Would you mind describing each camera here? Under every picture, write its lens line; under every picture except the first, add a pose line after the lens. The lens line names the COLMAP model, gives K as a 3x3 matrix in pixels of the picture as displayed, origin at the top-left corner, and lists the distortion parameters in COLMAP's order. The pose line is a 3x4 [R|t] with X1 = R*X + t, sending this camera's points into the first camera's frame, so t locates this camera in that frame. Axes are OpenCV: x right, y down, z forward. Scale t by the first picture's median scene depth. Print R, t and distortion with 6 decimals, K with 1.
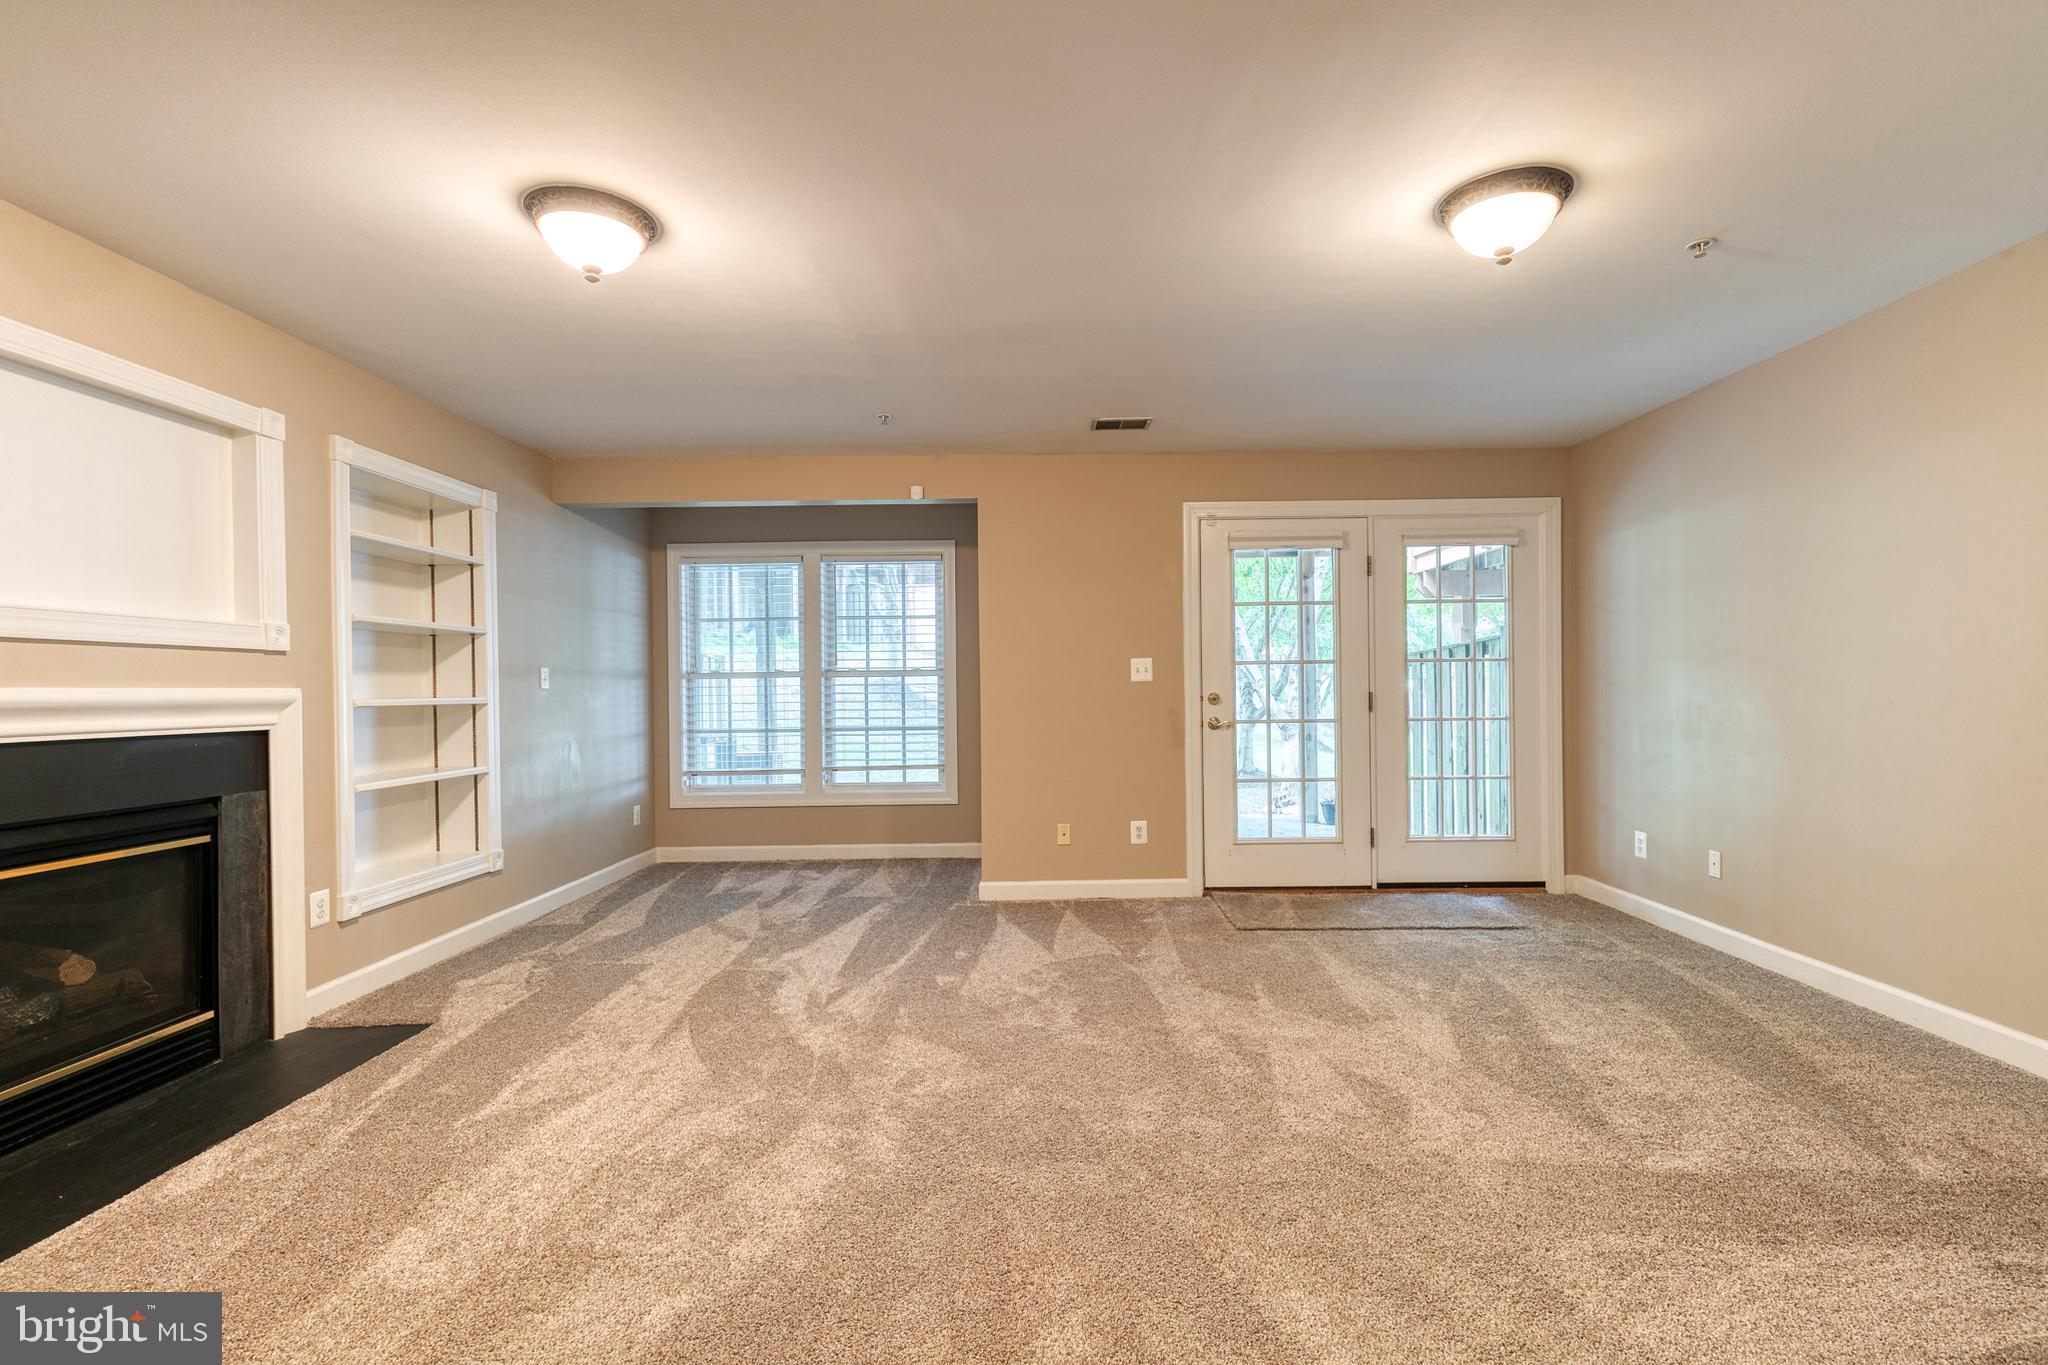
lens RADIAL K [[943.3, 0, 1035.9], [0, 943.3, 688.4], [0, 0, 1]] dist [0.006227, -0.000660]
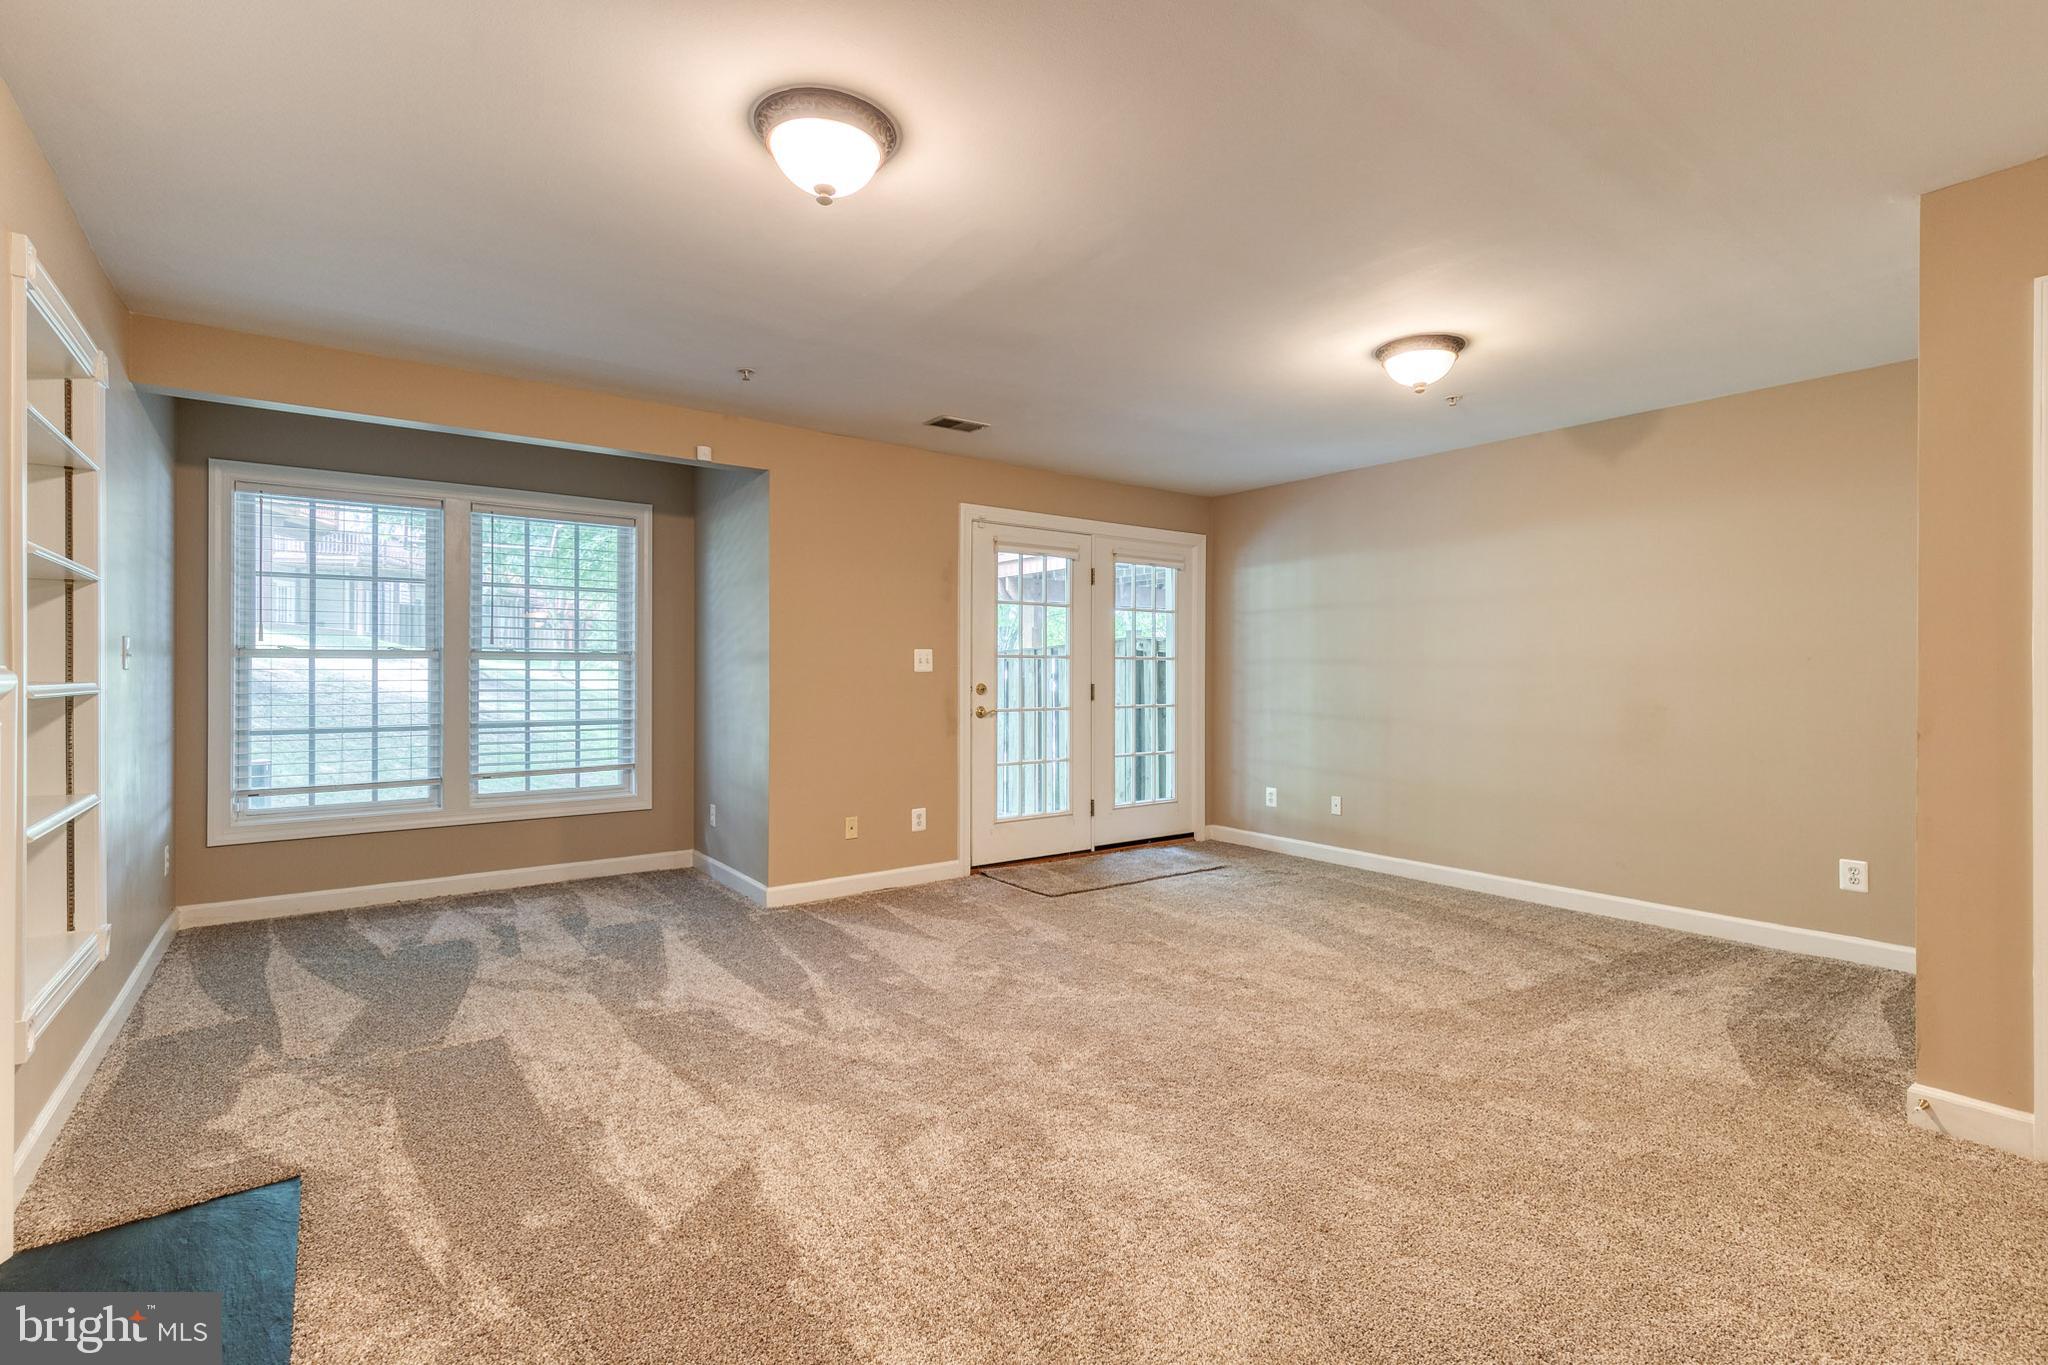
lens RADIAL K [[951.2, 0, 1072.8], [0, 951.2, 675.0], [0, 0, 1]] dist [0.011219, -0.000881]
pose [[0.788911, 0.012337, 0.614384, -0.397190], [-0.010758, 0.999923, -0.006265, 0.000726], [-0.614414, -0.001667, 0.788982, 0.086030]]
